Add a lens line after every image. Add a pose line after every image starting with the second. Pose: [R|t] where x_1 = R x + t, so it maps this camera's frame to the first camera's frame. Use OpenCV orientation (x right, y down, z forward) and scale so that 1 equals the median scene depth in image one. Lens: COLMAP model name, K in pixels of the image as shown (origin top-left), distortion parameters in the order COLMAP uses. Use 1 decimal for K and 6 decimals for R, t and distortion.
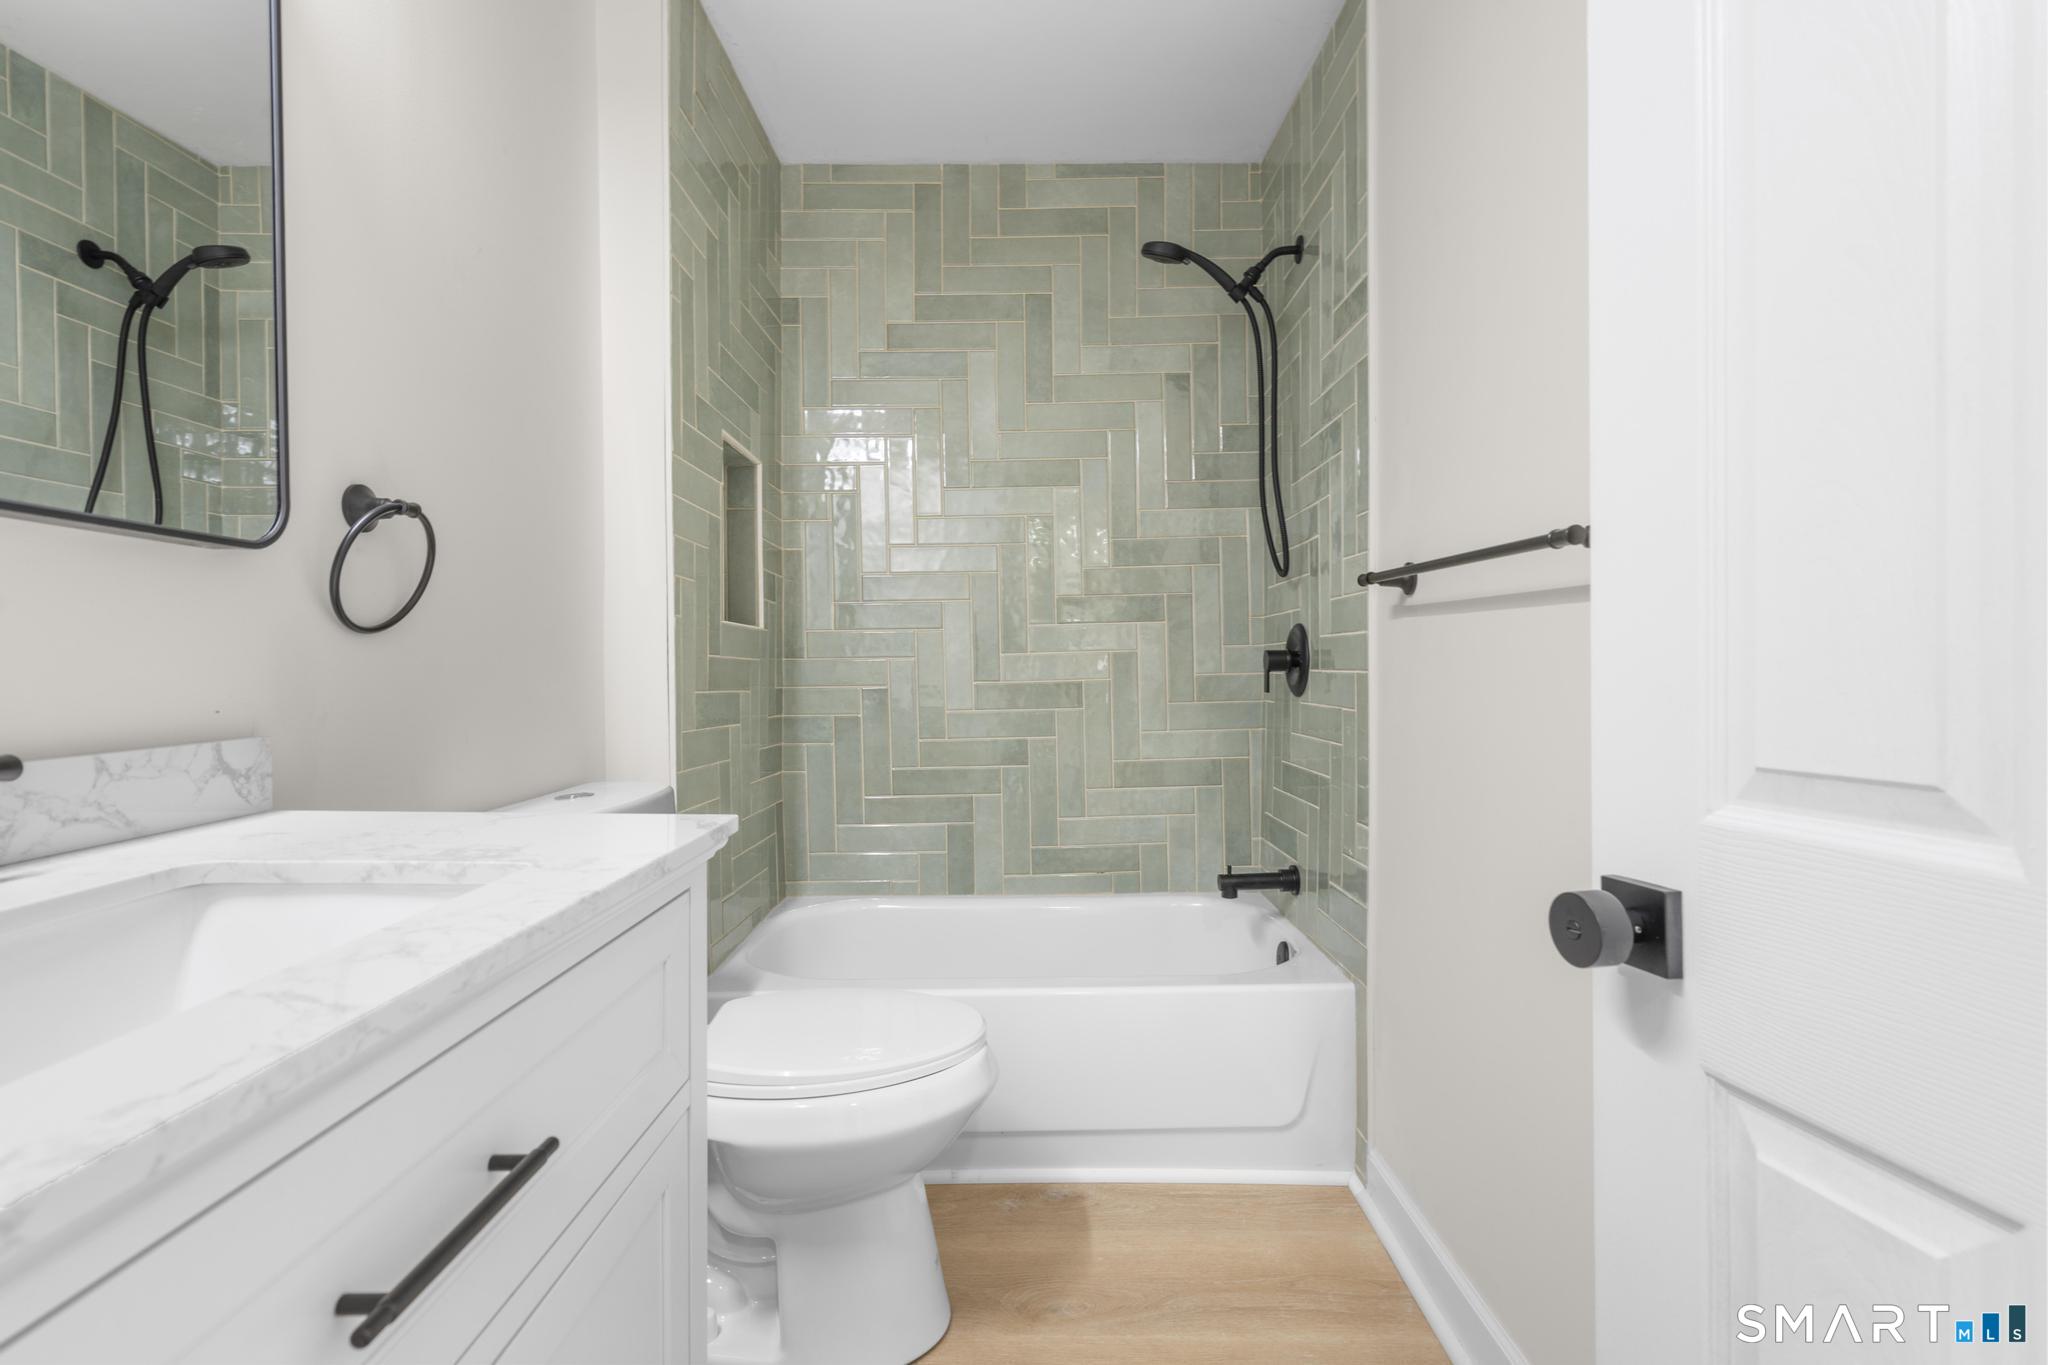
lens RADIAL K [[952.4, 0, 1032.8], [0, 952.4, 675.0], [0, 0, 1]] dist [-0.003950, 0.003225]
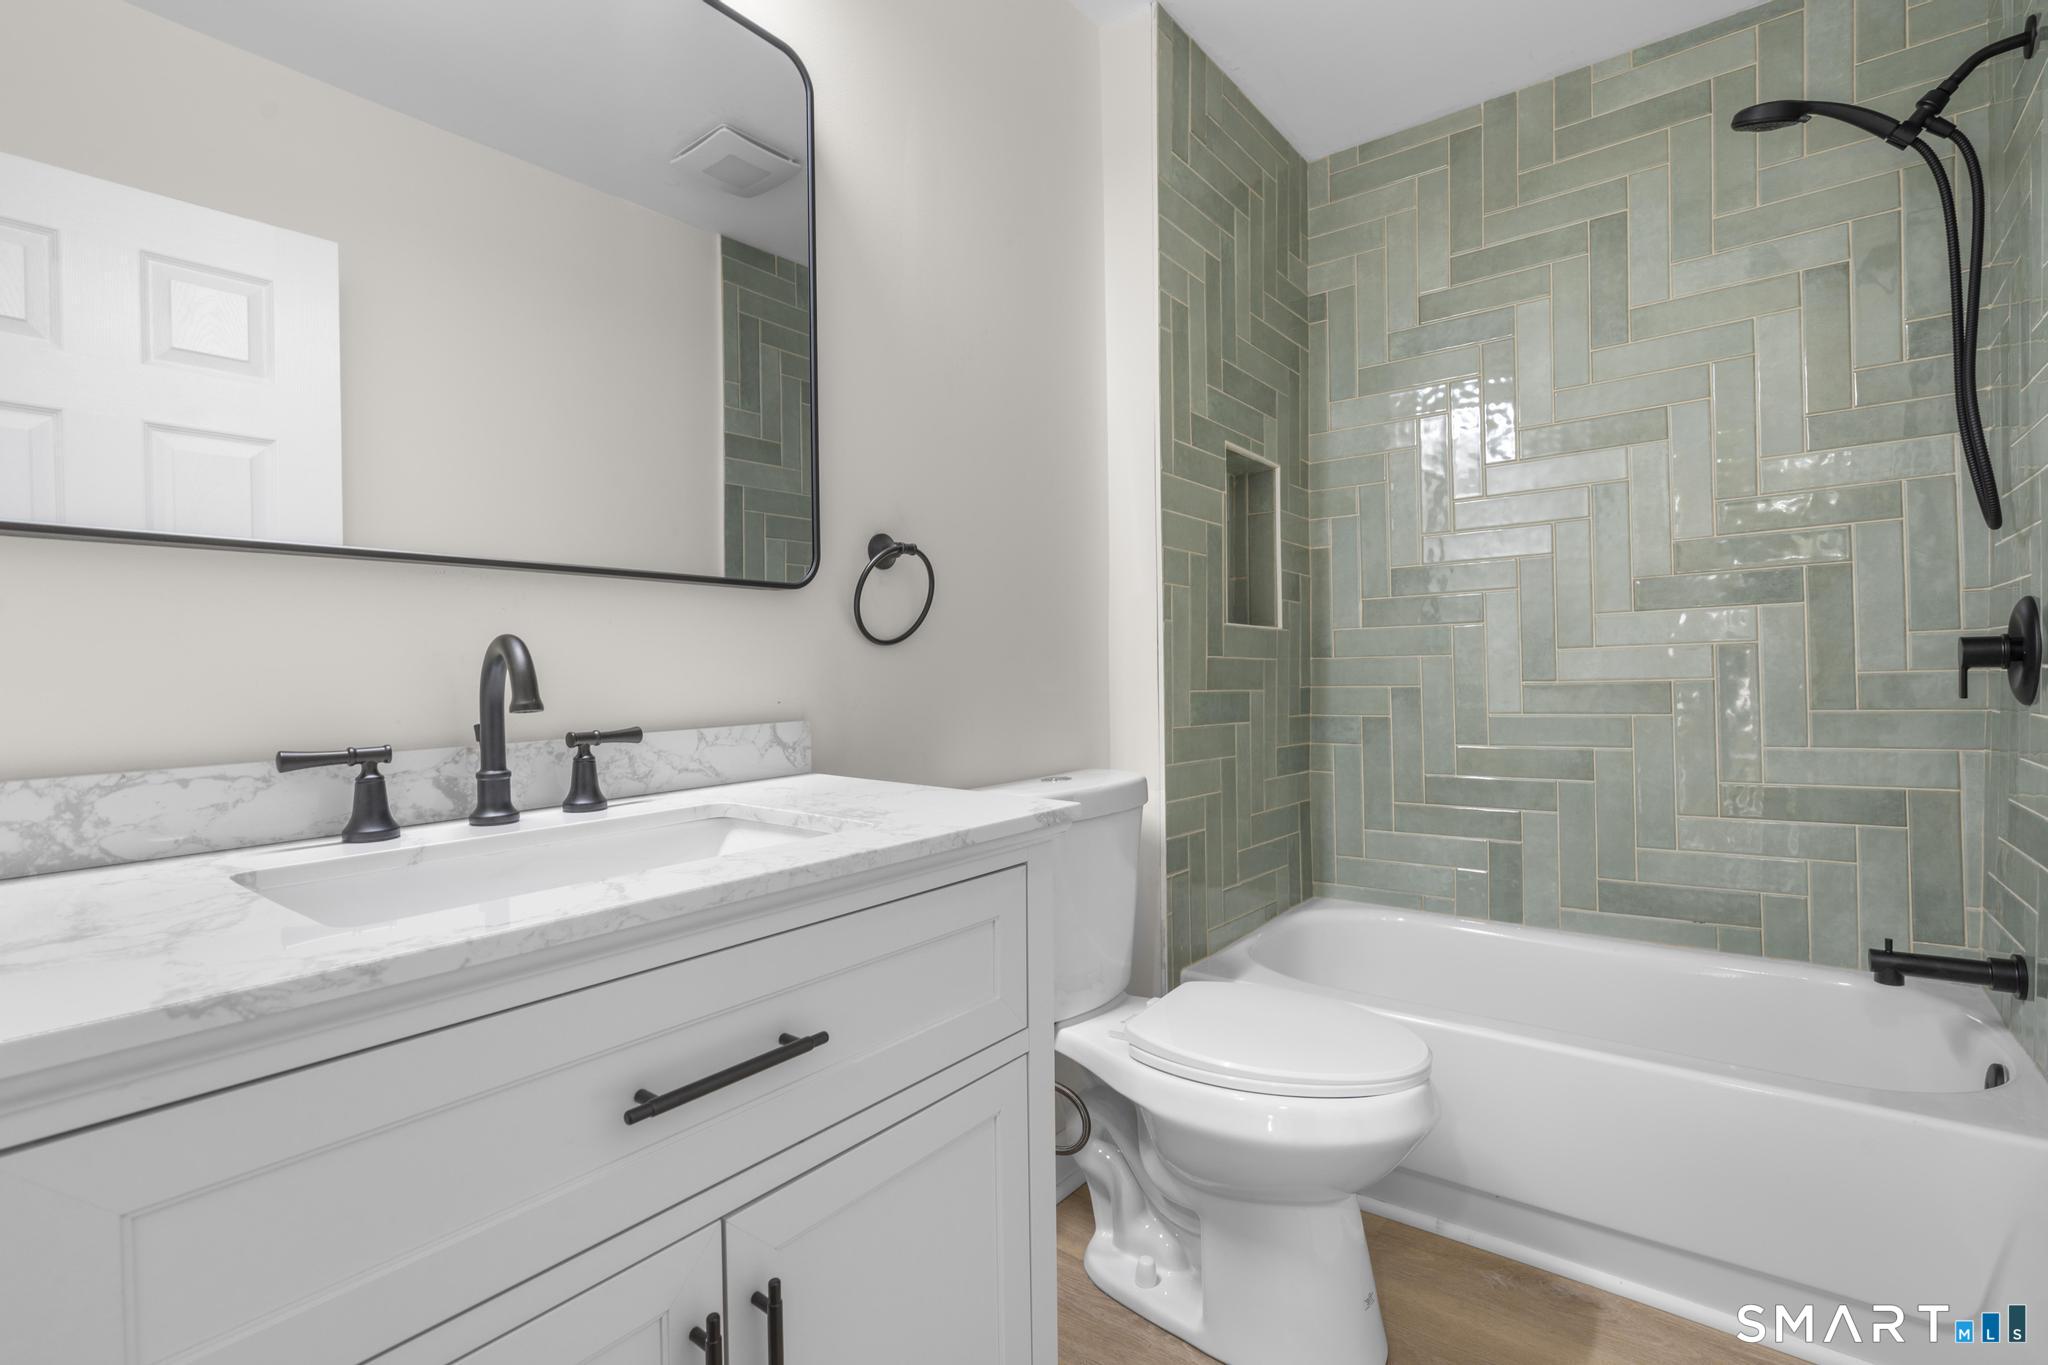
lens RADIAL K [[952.4, 0, 1033.8], [0, 952.4, 674.3], [0, 0, 1]] dist [-0.003950, 0.003225]
pose [[0.787011, -0.002184, -0.616936, 0.137535], [0.003365, 0.999994, 0.000753, -0.001641], [0.616930, -0.002668, 0.787013, 0.038025]]
